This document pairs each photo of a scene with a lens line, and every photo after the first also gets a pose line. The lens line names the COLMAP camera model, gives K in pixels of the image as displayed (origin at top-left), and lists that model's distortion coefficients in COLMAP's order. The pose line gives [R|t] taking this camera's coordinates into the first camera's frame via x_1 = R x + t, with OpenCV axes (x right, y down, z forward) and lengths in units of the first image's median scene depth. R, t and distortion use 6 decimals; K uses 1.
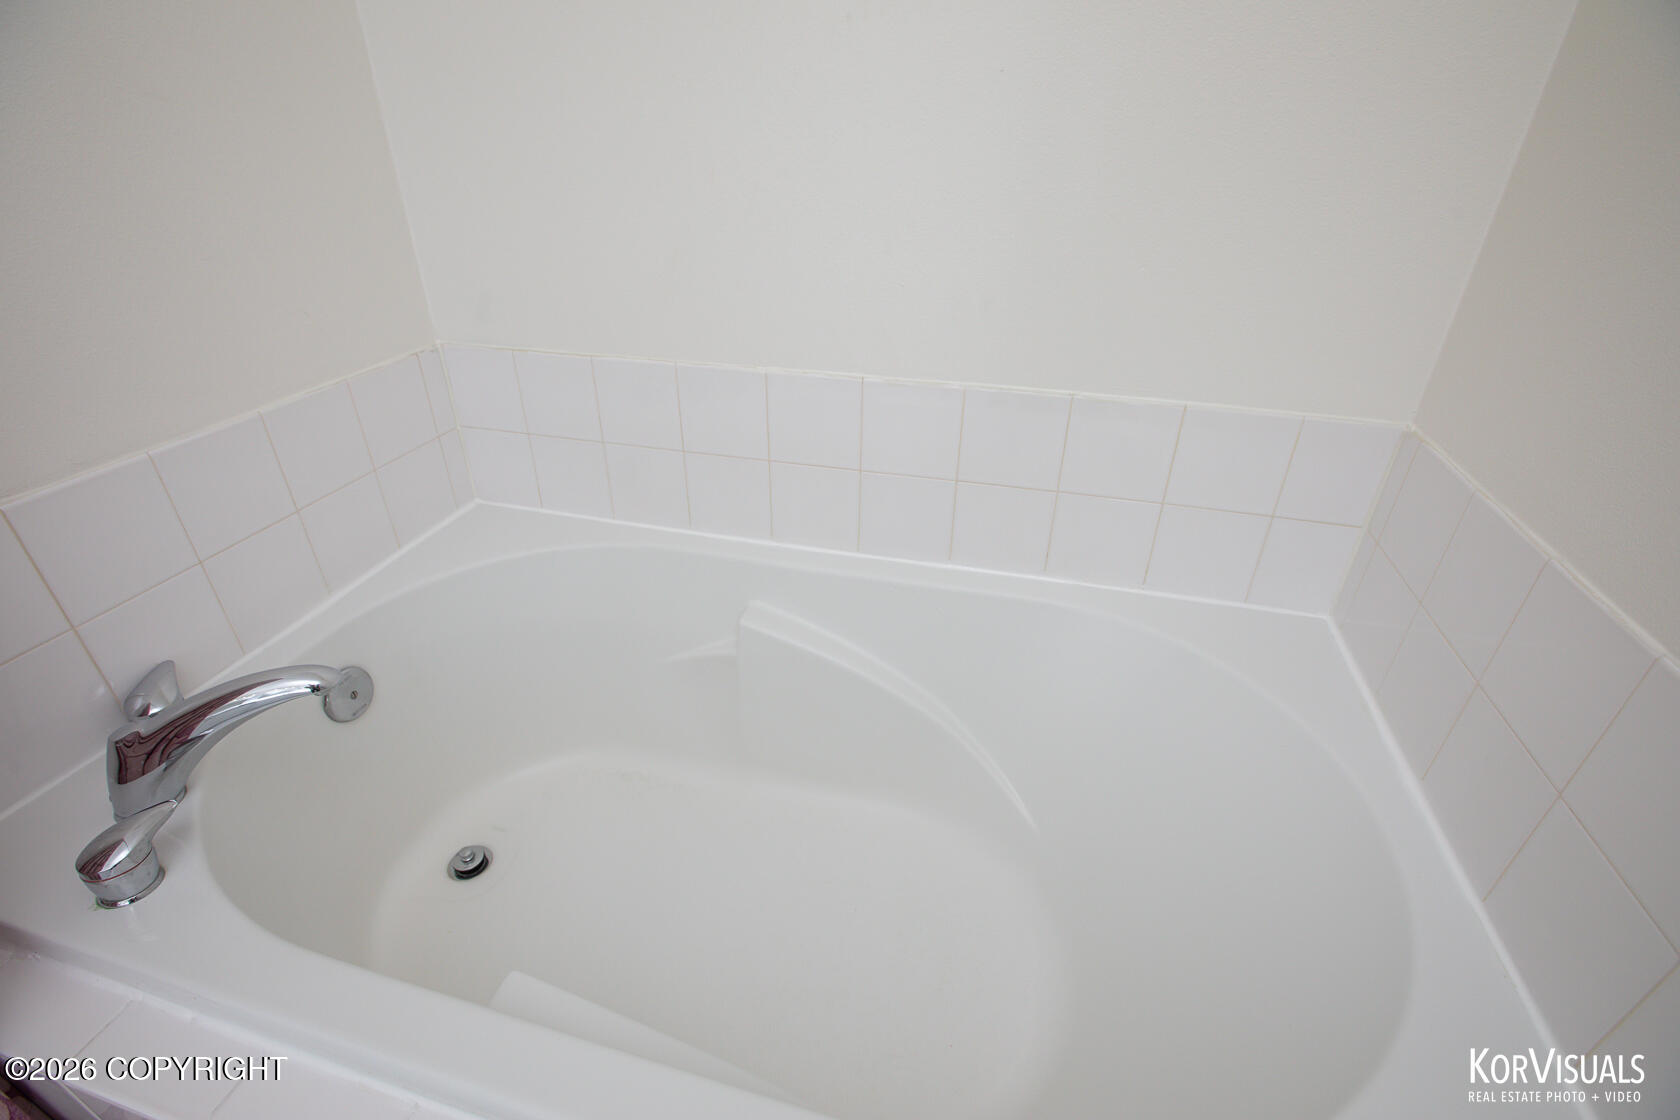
lens RADIAL K [[767.0, 0, 848.0], [0, 767.0, 563.7], [0, 0, 1]] dist [-0.026421, 0.002994]
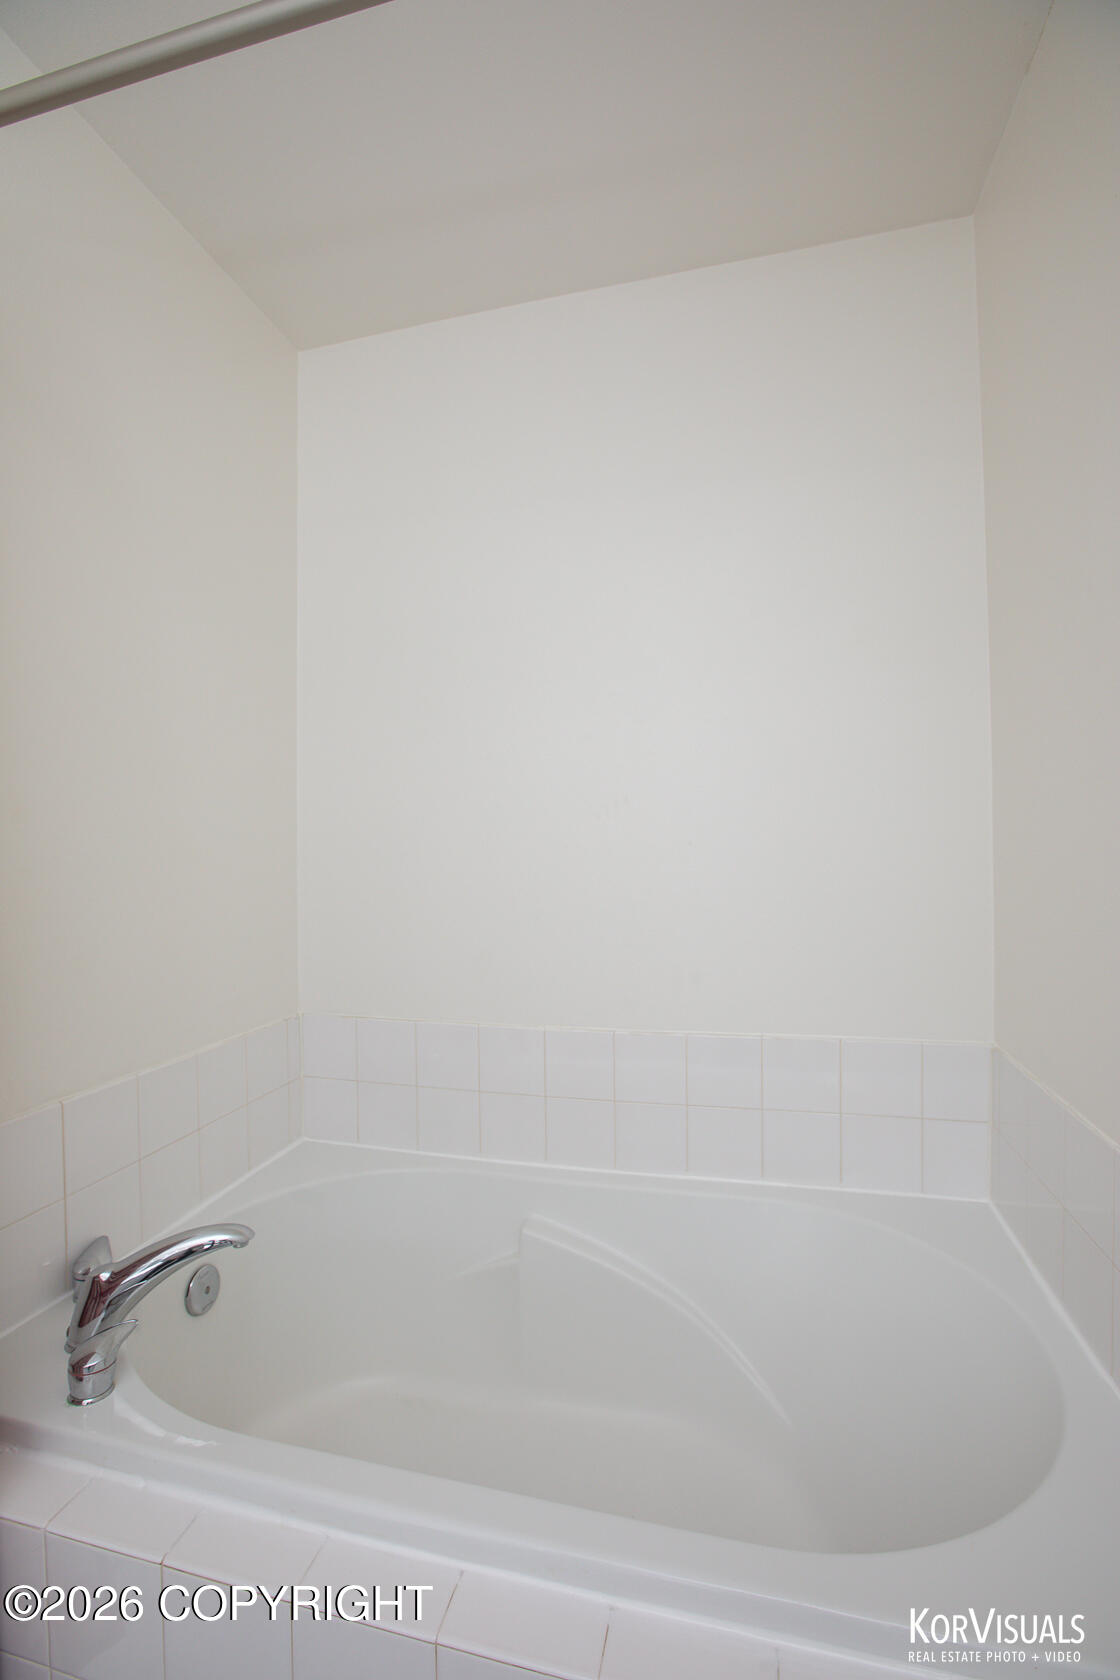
lens RADIAL K [[767.0, 0, 561.5], [0, 767.0, 843.8], [0, 0, 1]] dist [-0.026421, 0.002994]
pose [[0.999849, -0.017345, -0.000946, -0.079590], [0.014436, 0.860008, -0.510076, 0.198706], [0.009661, 0.509986, 0.860129, -0.425693]]
